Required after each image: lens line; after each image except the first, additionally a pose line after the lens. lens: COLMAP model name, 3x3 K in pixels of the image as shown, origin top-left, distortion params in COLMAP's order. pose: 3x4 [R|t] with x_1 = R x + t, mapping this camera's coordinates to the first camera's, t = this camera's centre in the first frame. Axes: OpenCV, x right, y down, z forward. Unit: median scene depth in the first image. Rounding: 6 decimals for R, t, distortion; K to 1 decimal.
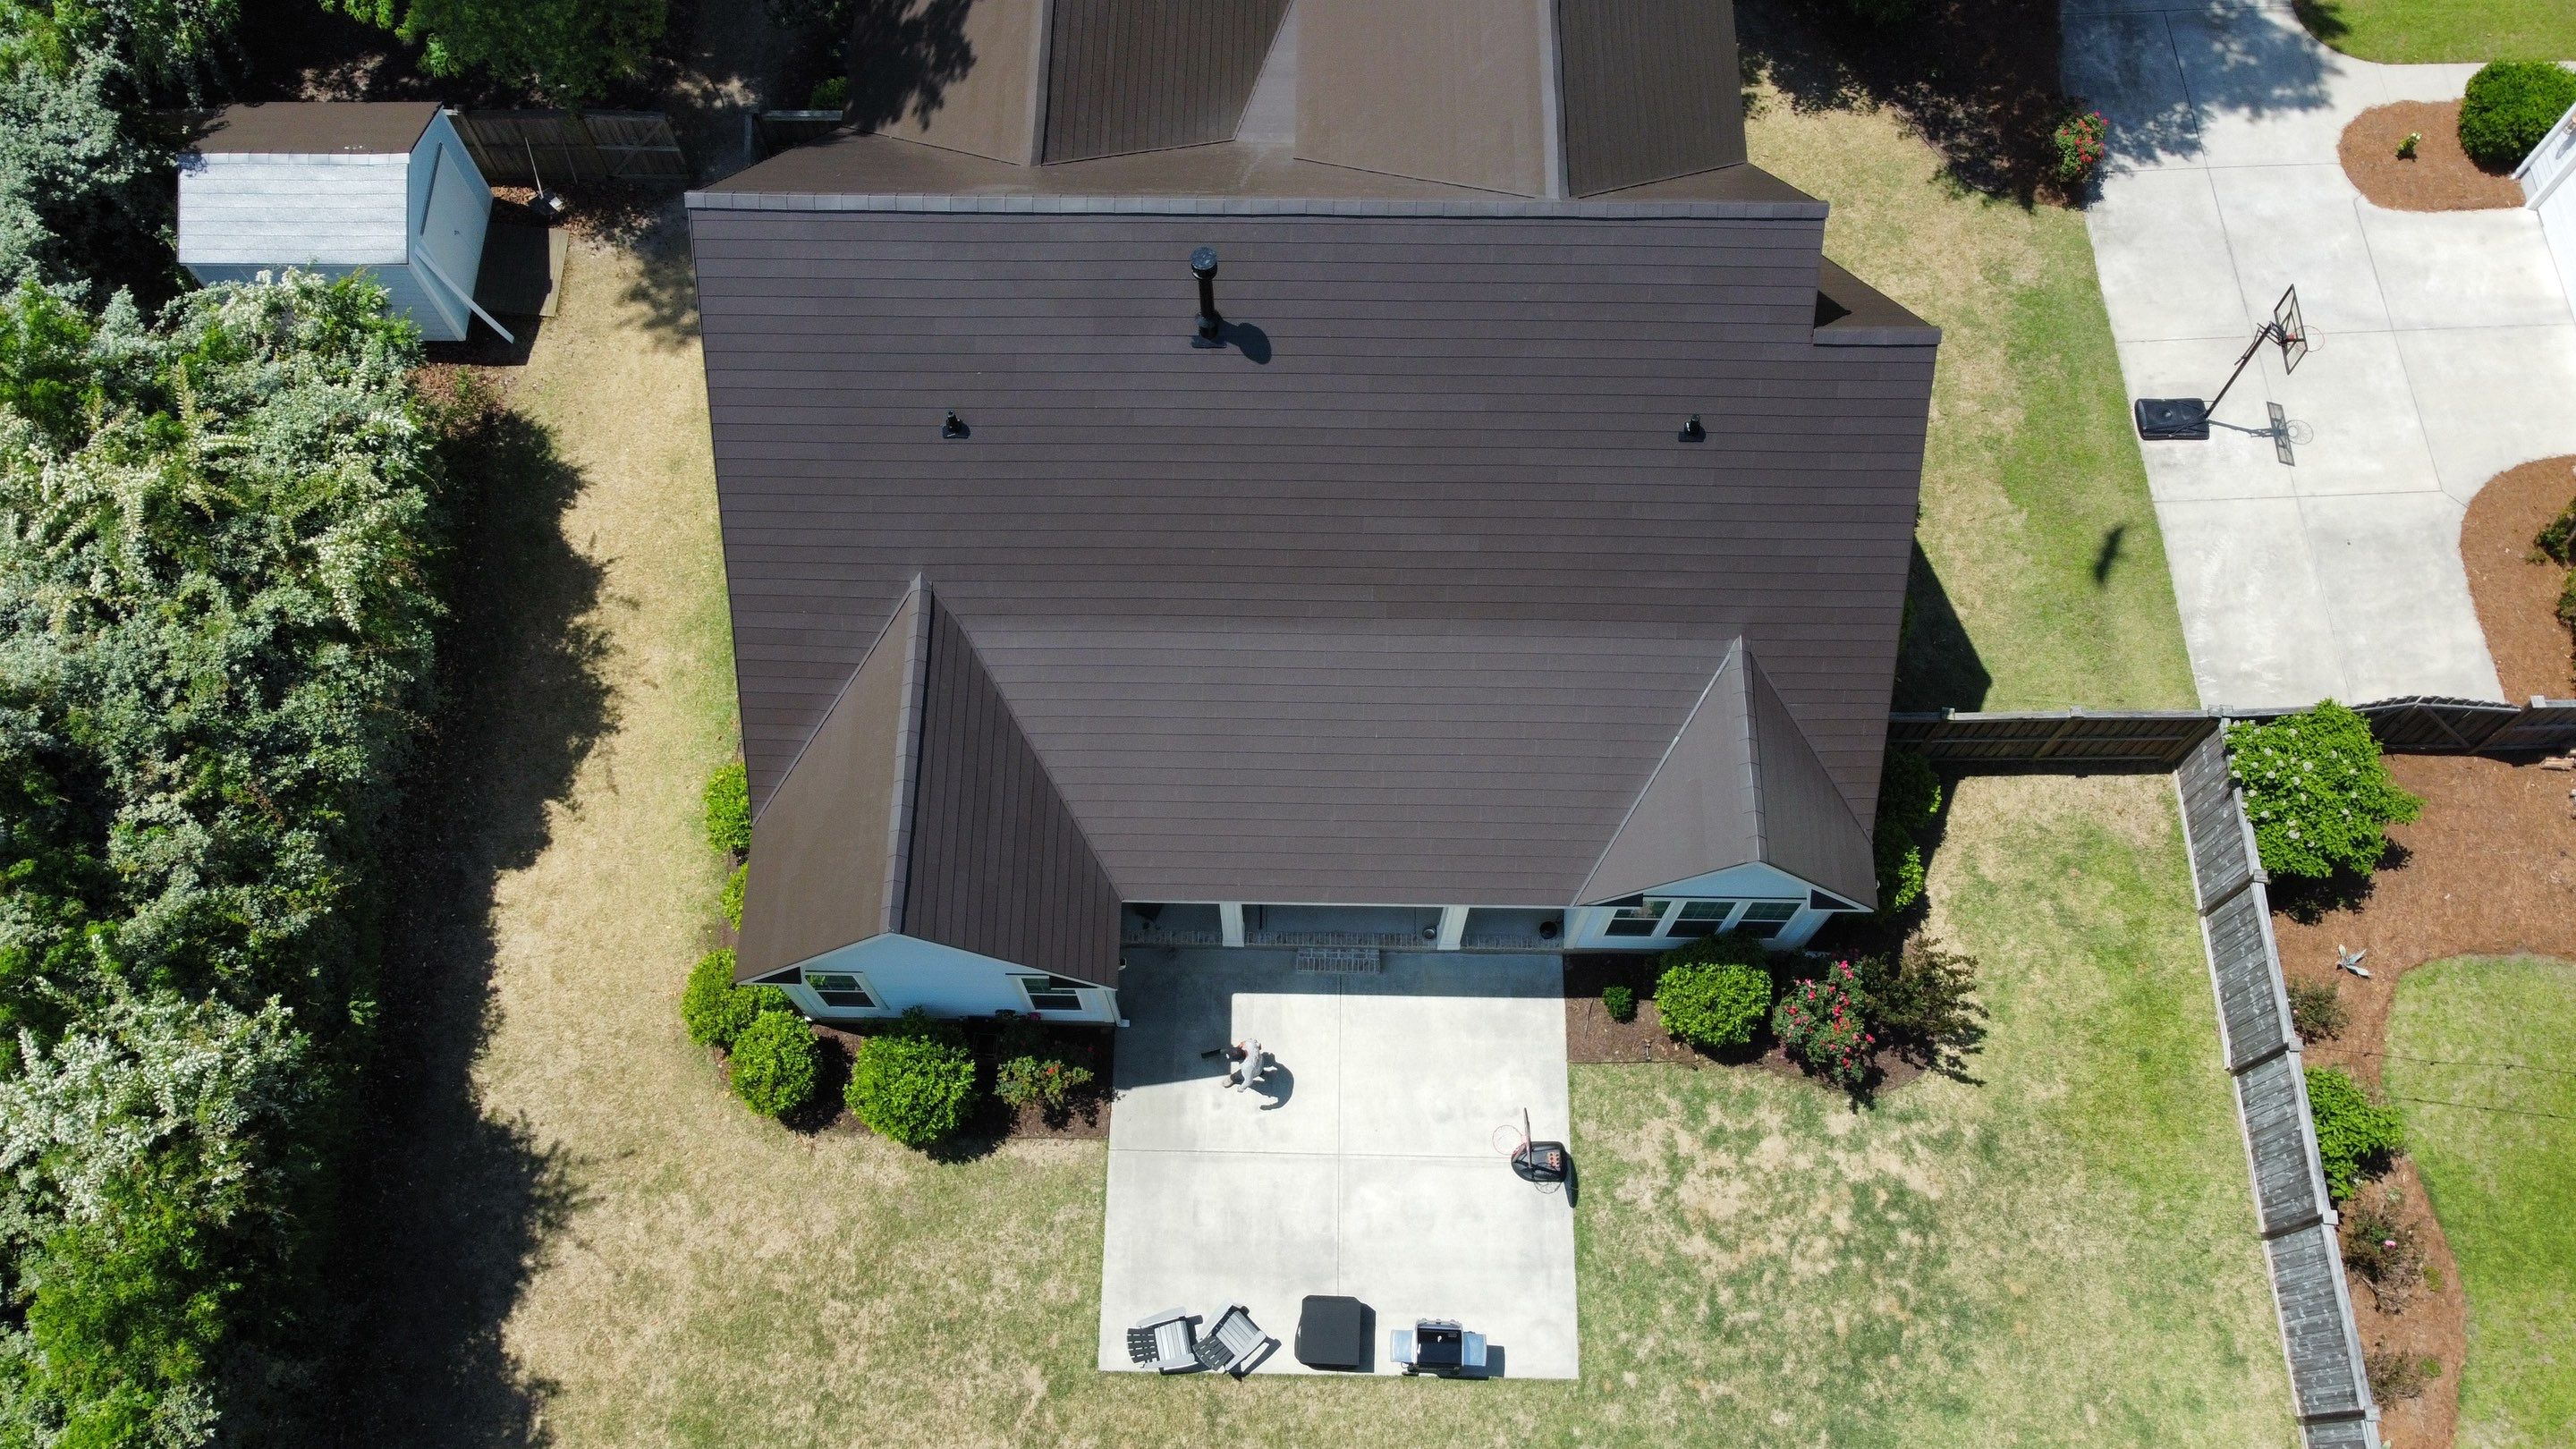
lens RADIAL K [[1957.7, 0, 1291.8], [0, 1957.7, 723.2], [0, 0, 1]] dist [-0.005375, -0.002079]
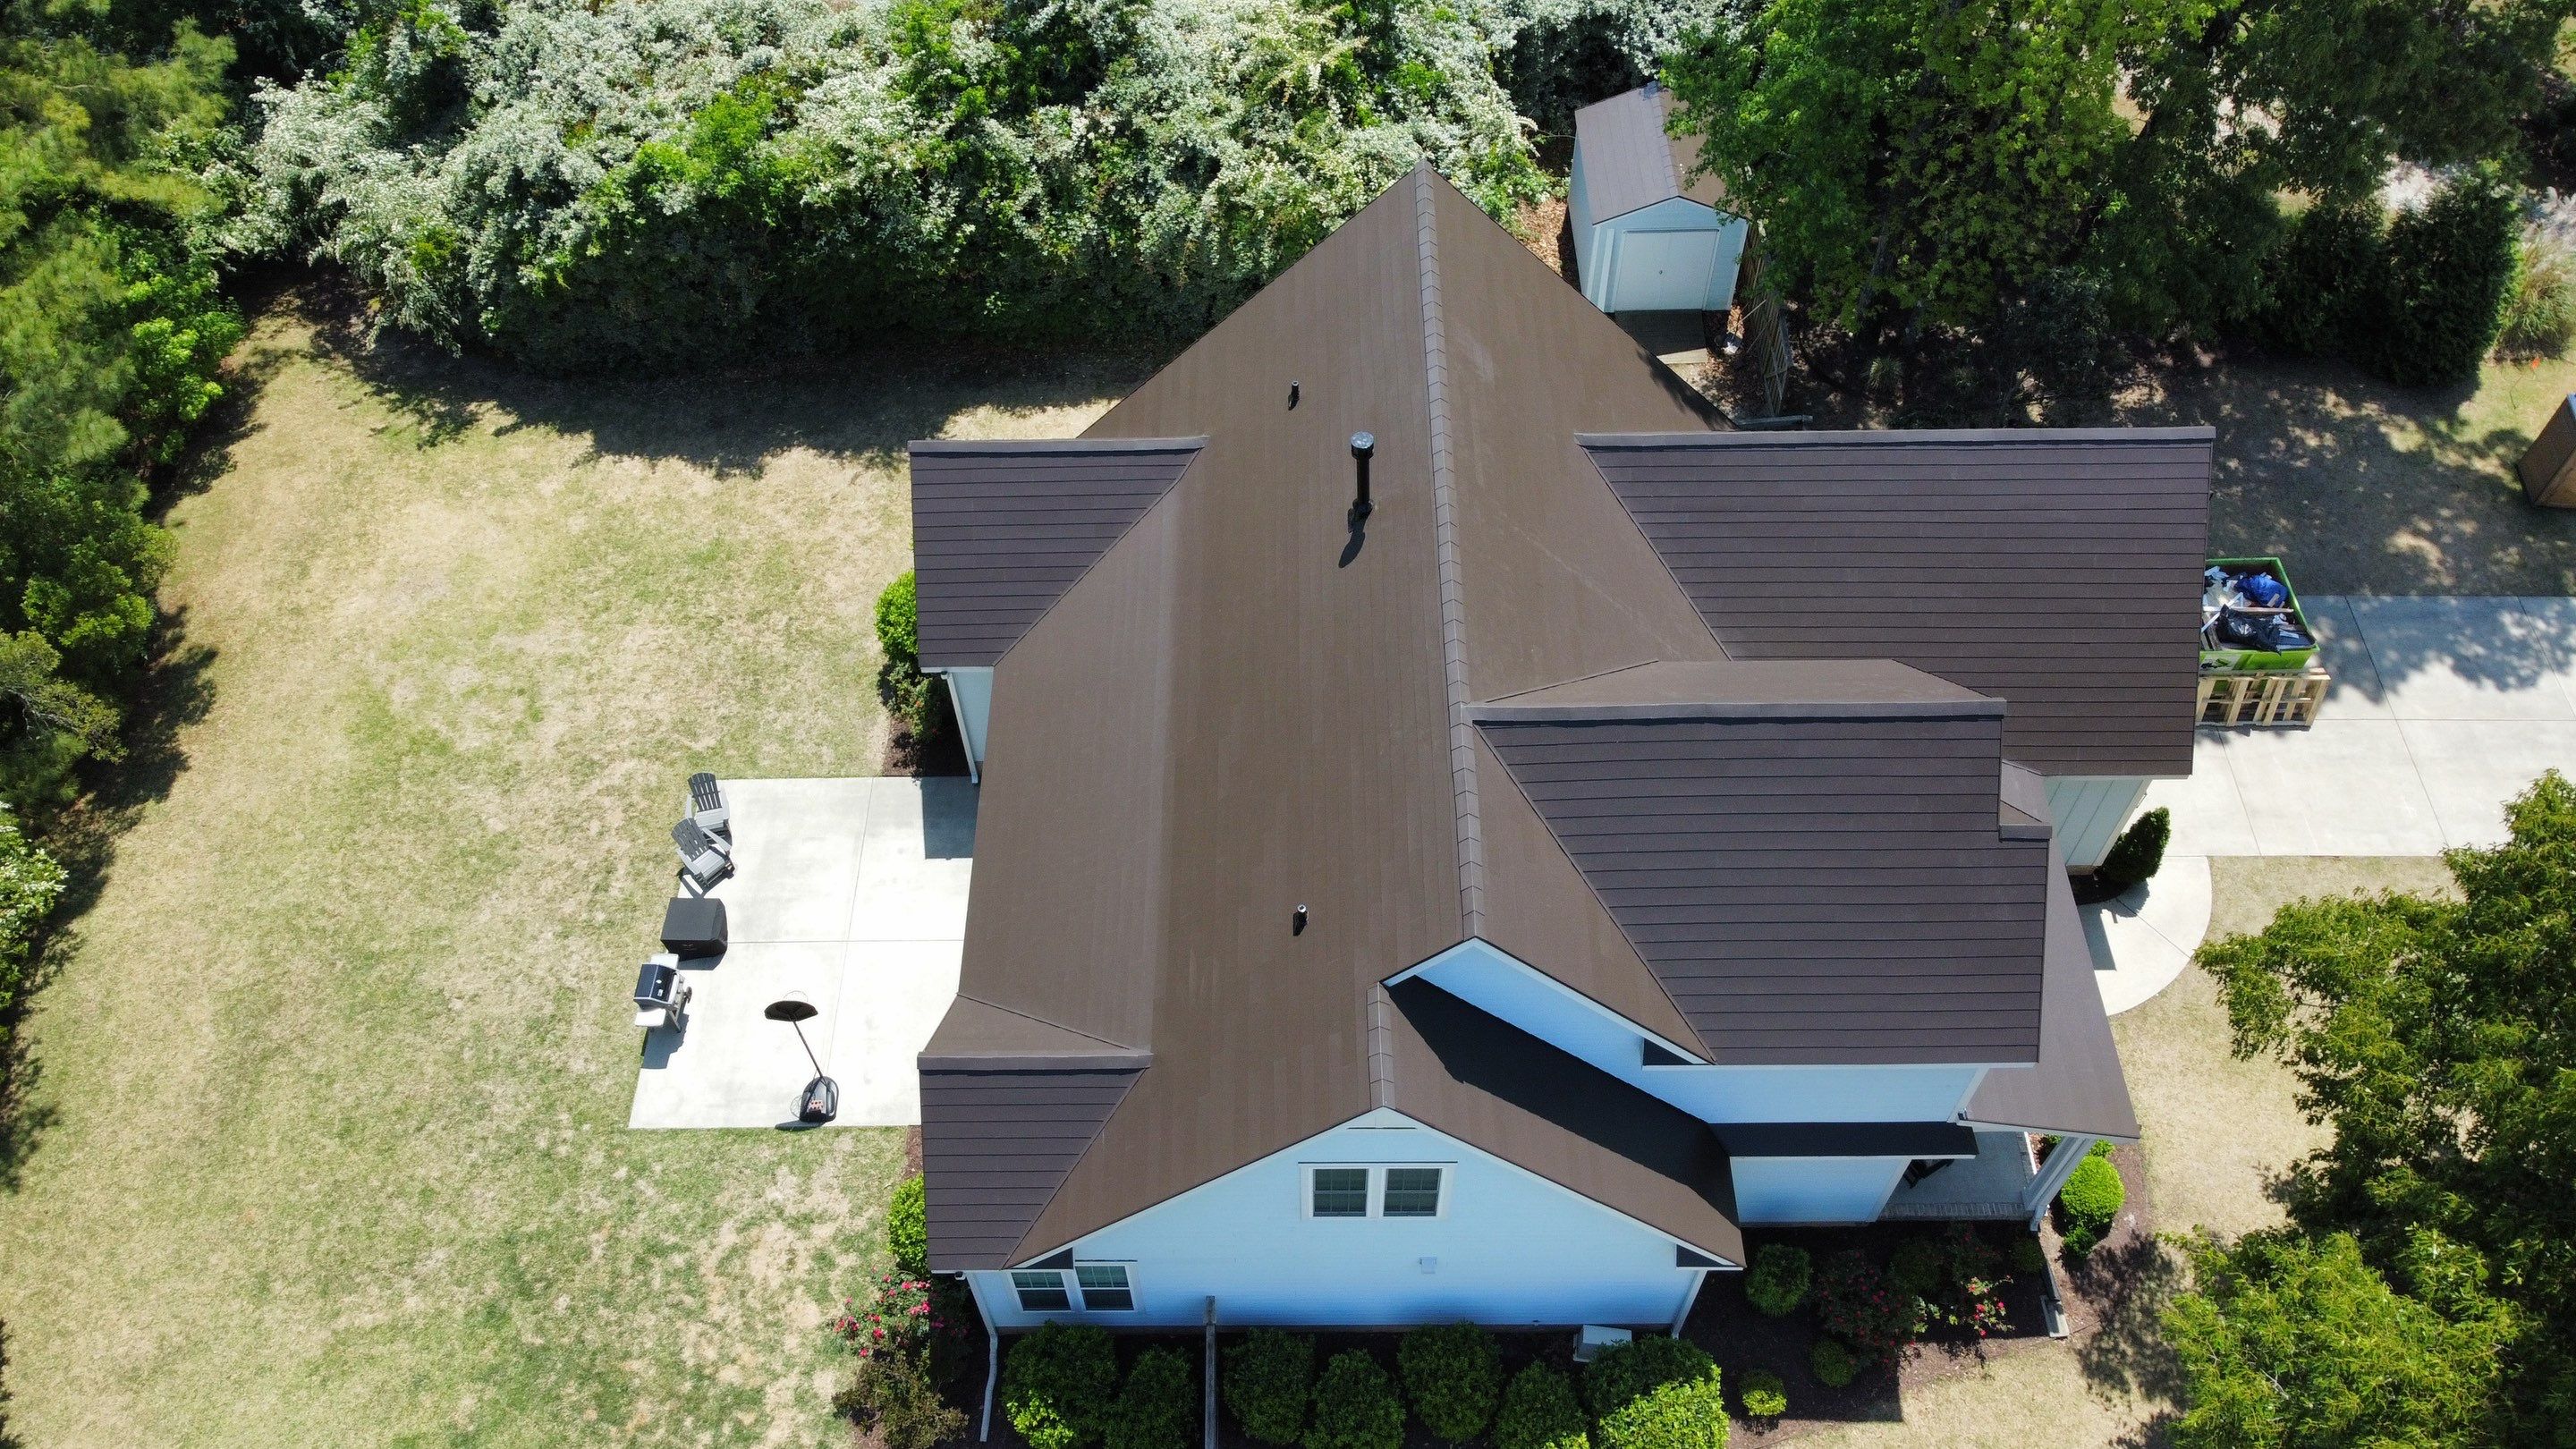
lens RADIAL K [[1957.7, 0, 1291.8], [0, 1957.7, 723.2], [0, 0, 1]] dist [-0.005375, -0.002079]
pose [[0.018587, 0.808592, -0.588076, 0.617482], [-0.917111, 0.248041, 0.312064, -0.421646], [0.398199, 0.533531, 0.746179, 0.175820]]
